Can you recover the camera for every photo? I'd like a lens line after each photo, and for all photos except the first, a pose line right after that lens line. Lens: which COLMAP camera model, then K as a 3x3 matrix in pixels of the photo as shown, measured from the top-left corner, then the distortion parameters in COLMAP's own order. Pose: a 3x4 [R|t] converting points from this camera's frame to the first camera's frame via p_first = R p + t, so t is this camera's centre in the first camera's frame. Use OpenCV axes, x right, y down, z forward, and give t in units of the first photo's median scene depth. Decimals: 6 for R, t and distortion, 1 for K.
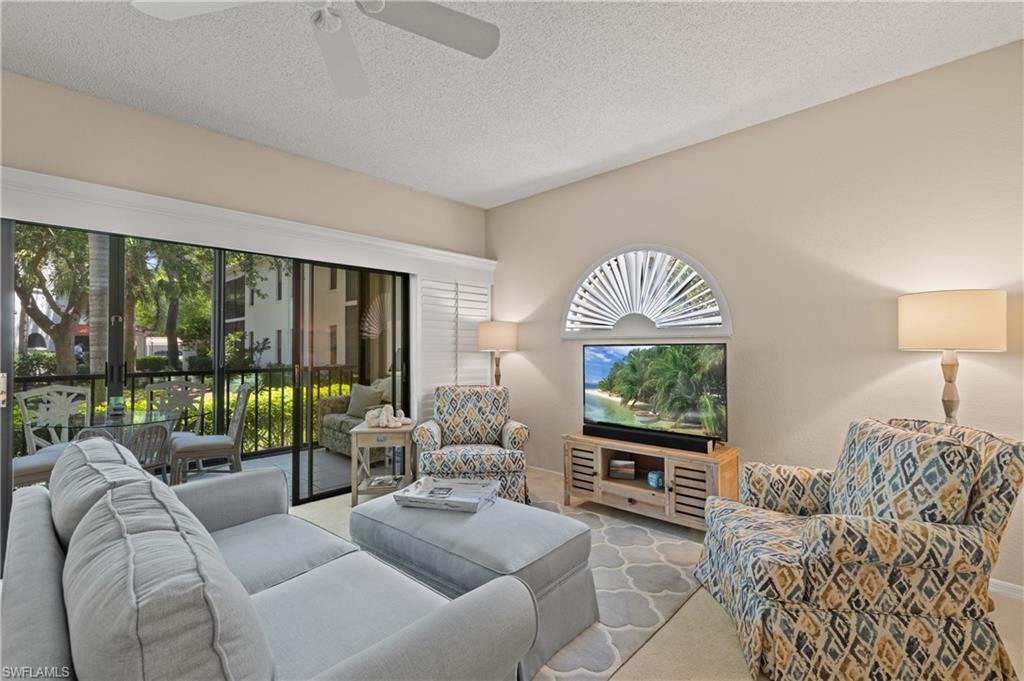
lens RADIAL K [[451.3, 0, 513.2], [0, 451.3, 342.3], [0, 0, 1]] dist [0.010645, 0.000451]
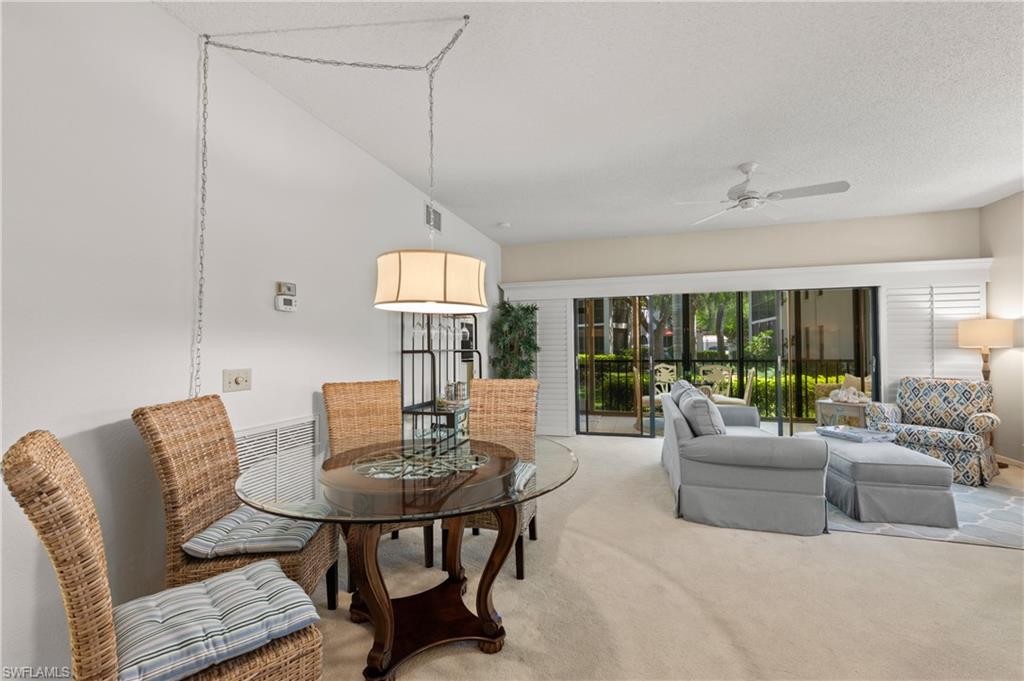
lens RADIAL K [[424.1, 0, 515.2], [0, 424.1, 343.1], [0, 0, 1]] dist [-0.000045, 0.000078]
pose [[0.457254, -0.006472, -0.889312, 0.354073], [0.015901, 0.999873, 0.000900, -0.009400], [0.889194, -0.014553, 0.457299, -0.422222]]
